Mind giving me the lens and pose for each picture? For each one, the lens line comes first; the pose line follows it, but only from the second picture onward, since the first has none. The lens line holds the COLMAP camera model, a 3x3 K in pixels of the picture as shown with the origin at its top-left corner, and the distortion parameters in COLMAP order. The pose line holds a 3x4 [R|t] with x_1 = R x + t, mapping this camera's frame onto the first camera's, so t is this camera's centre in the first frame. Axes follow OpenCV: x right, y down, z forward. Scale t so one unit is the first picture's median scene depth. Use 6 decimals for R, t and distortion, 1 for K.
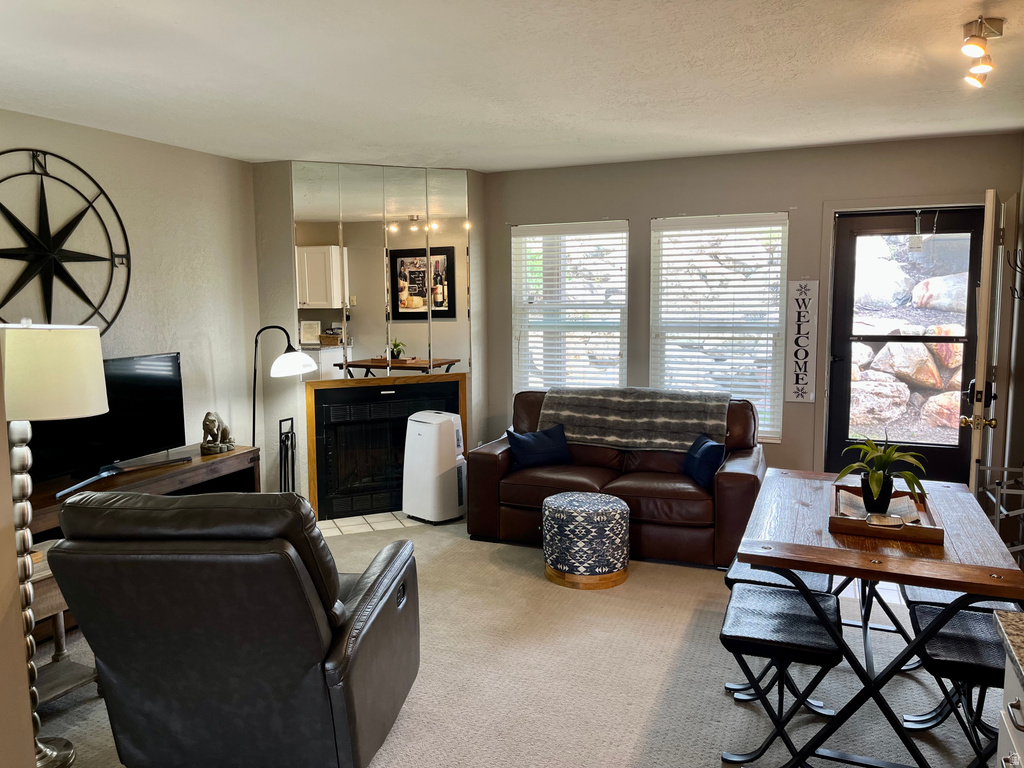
lens RADIAL K [[785.6, 0, 511.8], [0, 785.6, 384.0], [0, 0, 1]] dist [0.057354, -0.070437]
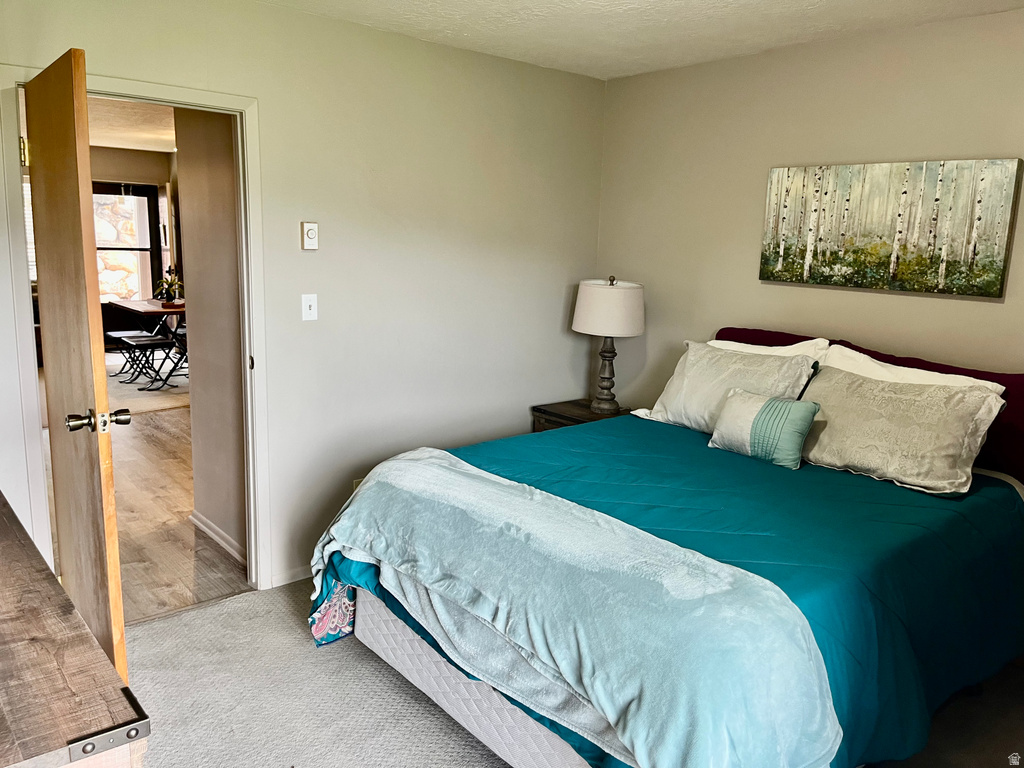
lens RADIAL K [[785.6, 0, 511.9], [0, 785.6, 383.2], [0, 0, 1]] dist [0.057354, -0.070437]
pose [[0.457891, -0.139584, 0.877982, -0.863088], [0.077948, 0.990097, 0.116757, 0.121275], [-0.885585, 0.014975, 0.464237, -0.787603]]
